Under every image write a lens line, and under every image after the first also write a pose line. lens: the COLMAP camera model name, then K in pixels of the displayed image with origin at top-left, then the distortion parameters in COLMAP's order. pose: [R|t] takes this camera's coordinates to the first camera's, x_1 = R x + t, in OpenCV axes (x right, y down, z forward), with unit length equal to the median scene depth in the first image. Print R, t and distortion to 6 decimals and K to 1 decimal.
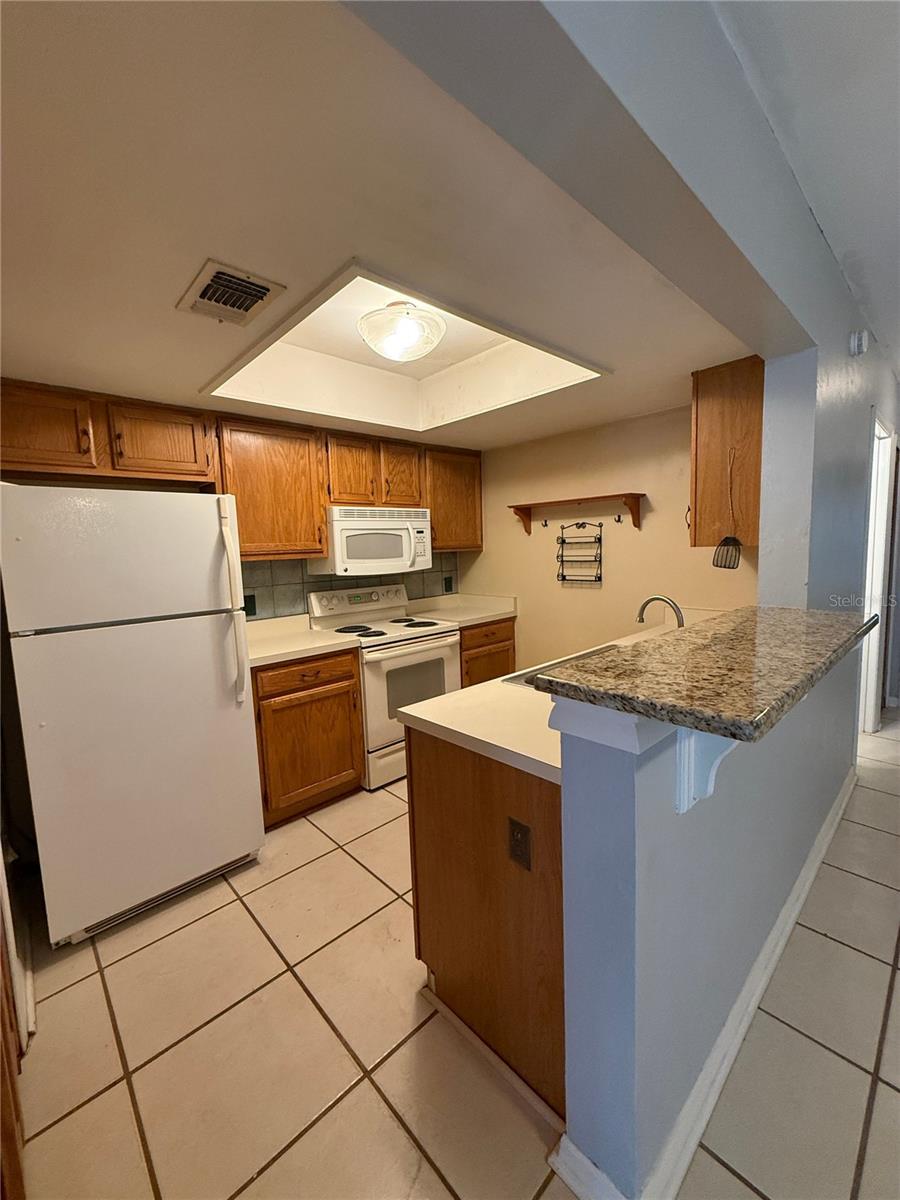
lens RADIAL K [[481.3, 0, 448.7], [0, 481.3, 596.1], [0, 0, 1]] dist [-0.000661, 0.000422]
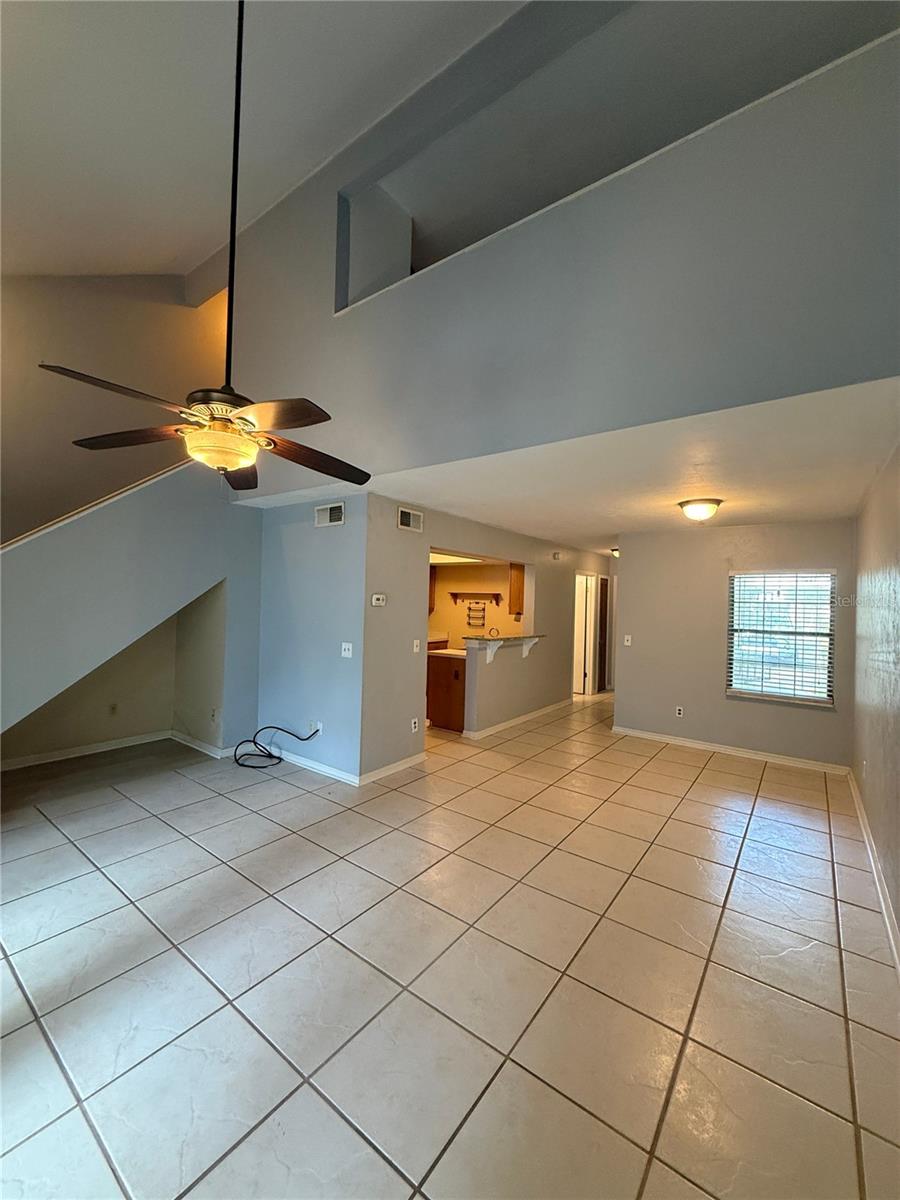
lens RADIAL K [[481.3, 0, 448.7], [0, 481.3, 595.4], [0, 0, 1]] dist [-0.000661, 0.000422]
pose [[0.981990, 0.063767, 0.177848, -0.327338], [-0.043186, 0.992159, -0.117285, 0.116881], [-0.183932, 0.107492, 0.977044, -1.466723]]
